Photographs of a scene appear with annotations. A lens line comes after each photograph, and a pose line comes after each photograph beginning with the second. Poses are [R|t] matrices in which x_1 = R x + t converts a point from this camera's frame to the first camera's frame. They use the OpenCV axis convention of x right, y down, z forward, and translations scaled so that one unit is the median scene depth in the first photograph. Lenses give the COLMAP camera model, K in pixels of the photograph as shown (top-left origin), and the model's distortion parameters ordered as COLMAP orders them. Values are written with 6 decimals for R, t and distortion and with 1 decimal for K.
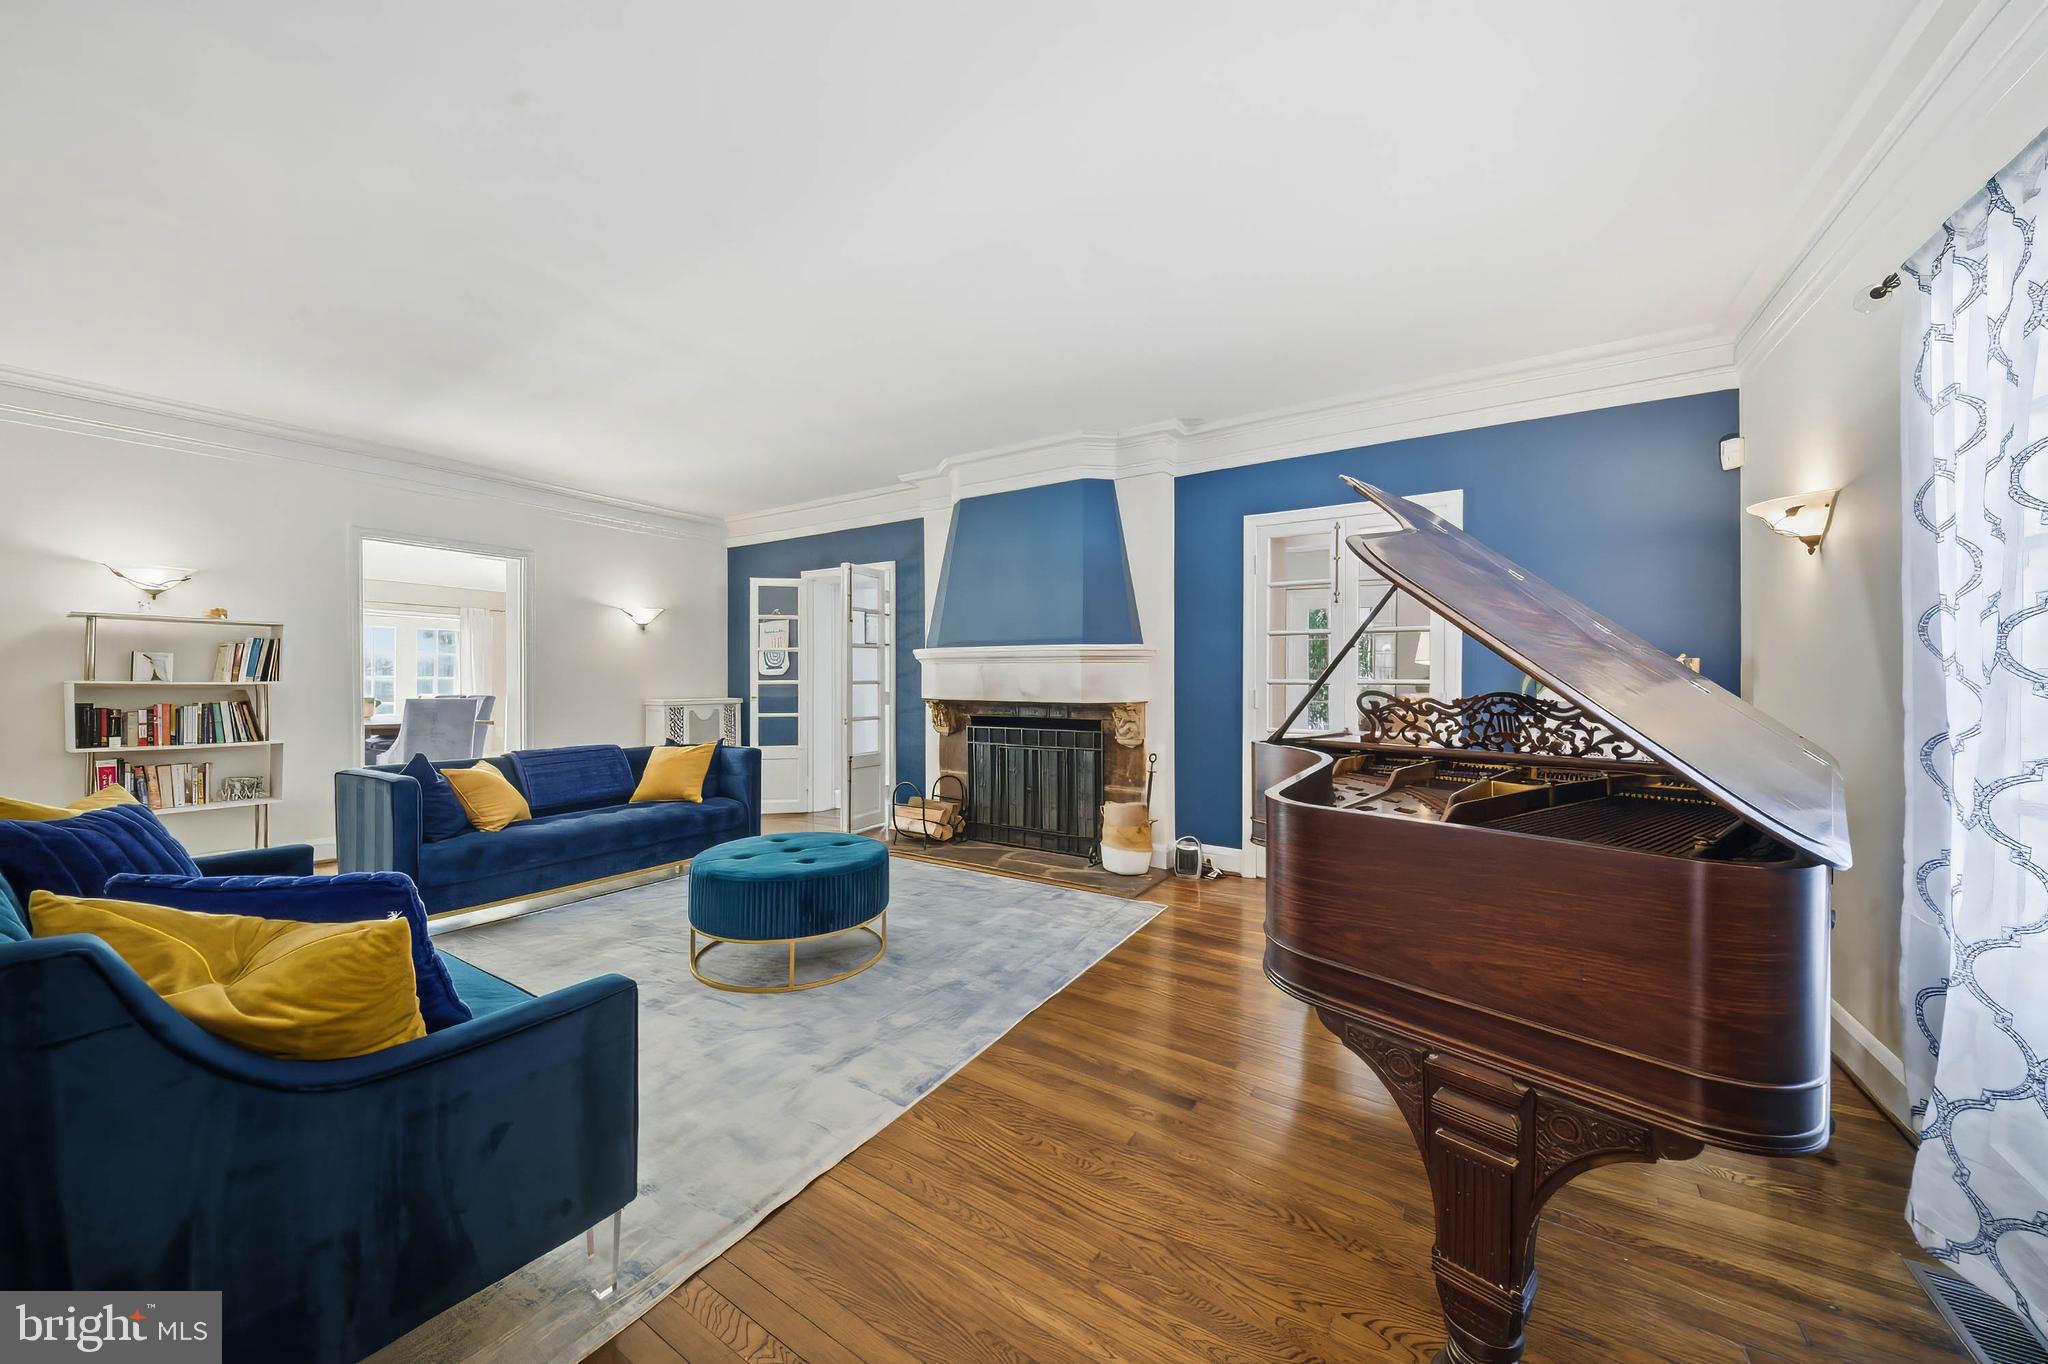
lens RADIAL K [[724.5, 0, 1027.1], [0, 724.5, 677.2], [0, 0, 1]] dist [0.000060, -0.000041]
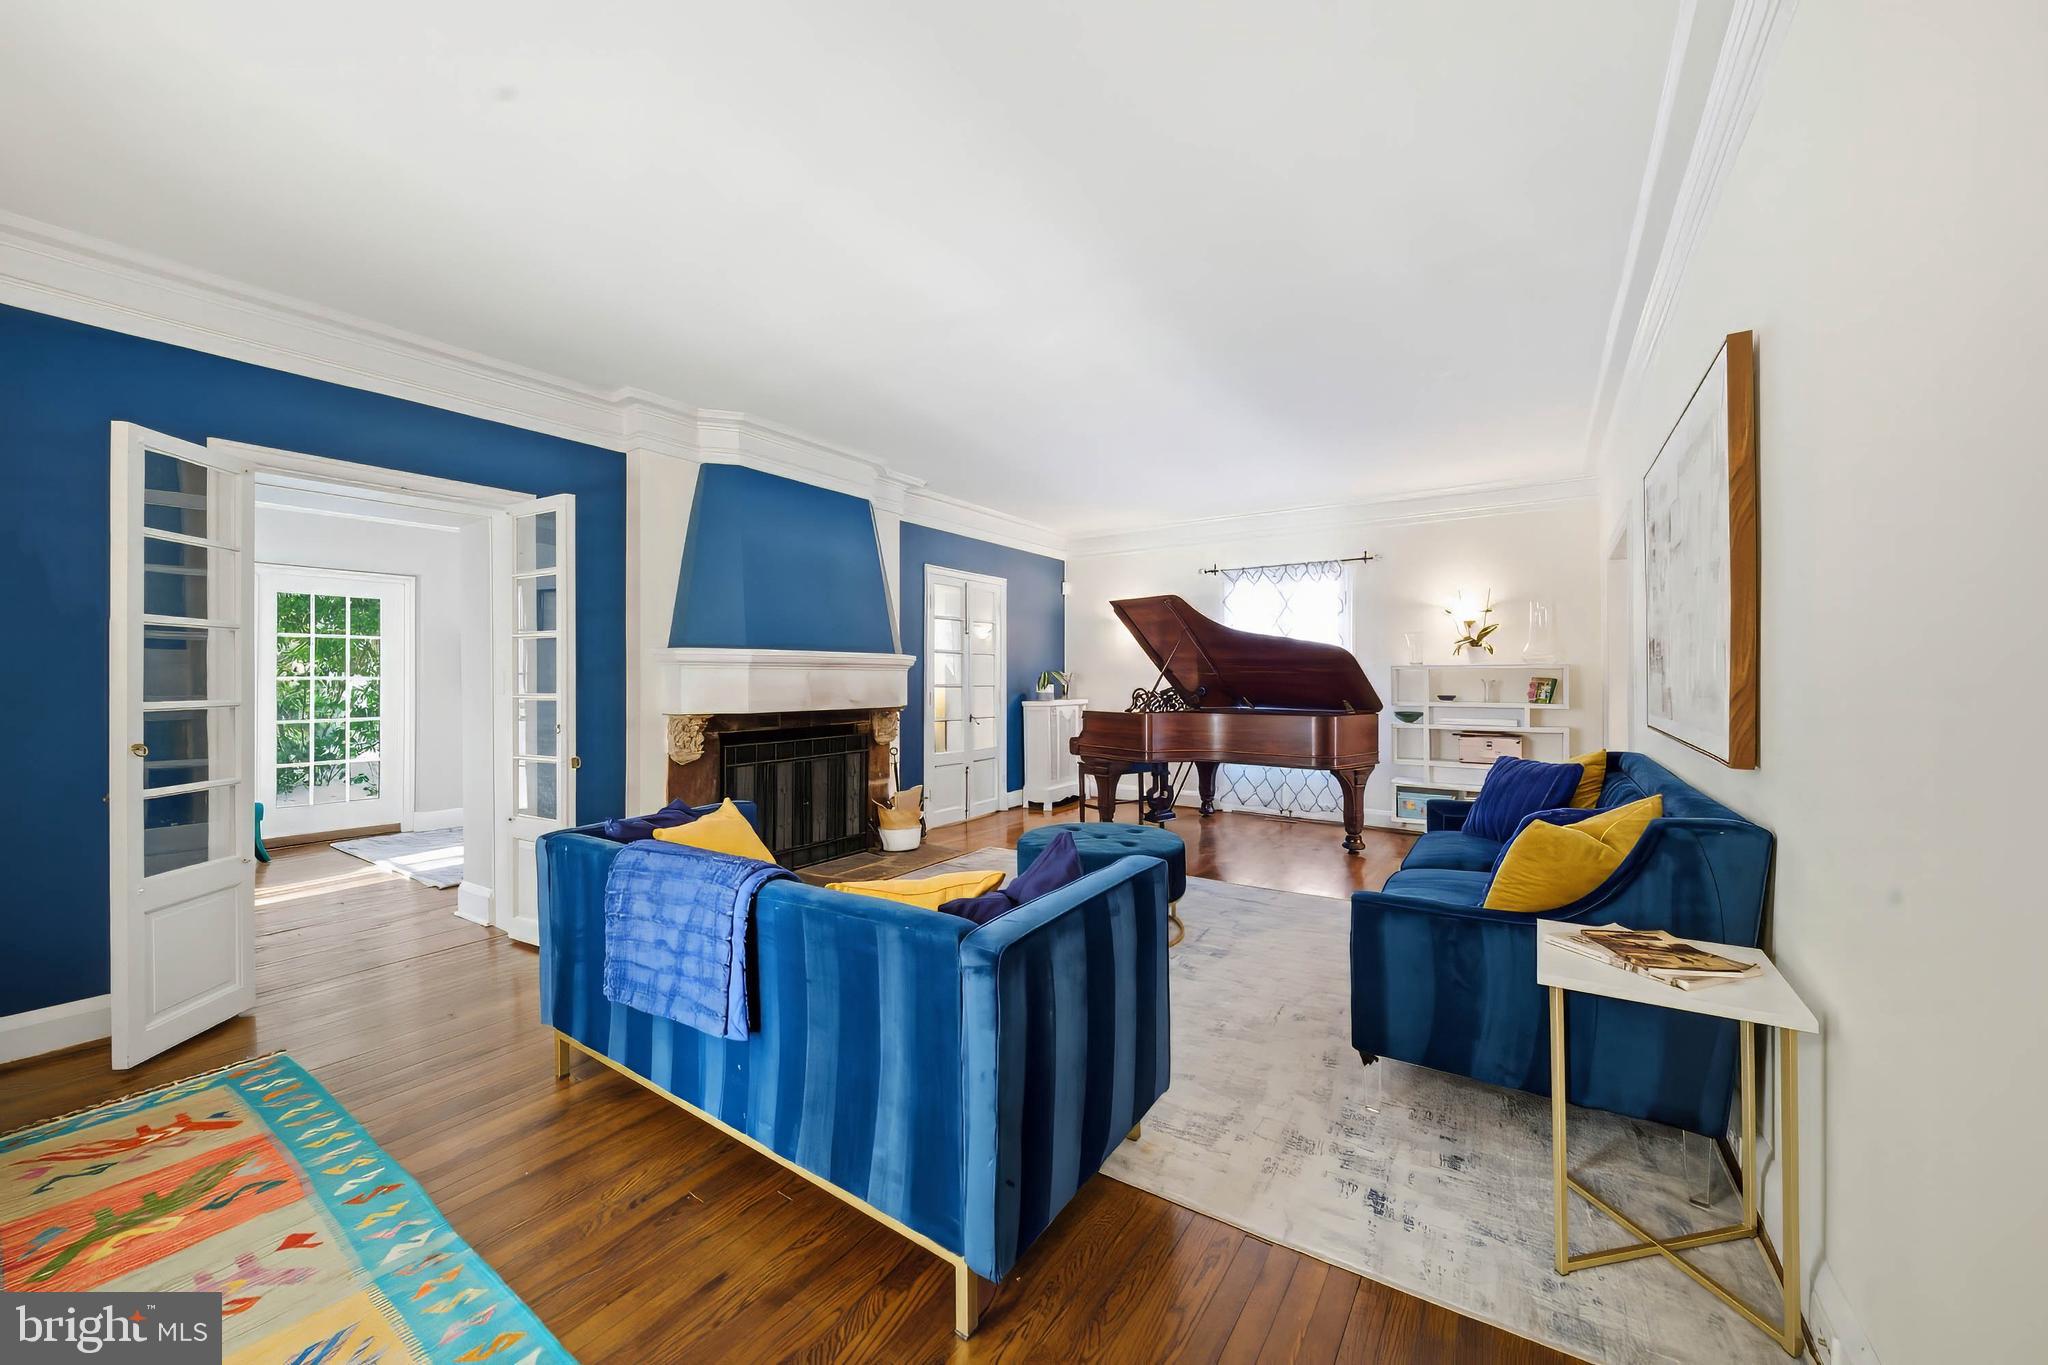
lens RADIAL K [[724.5, 0, 1026.3], [0, 724.5, 679.3], [0, 0, 1]] dist [0.000060, -0.000041]
pose [[0.050766, -0.002166, 0.998708, -0.957395], [0.003214, 0.999993, 0.002006, -0.008336], [-0.998705, 0.003108, 0.050773, 0.686183]]
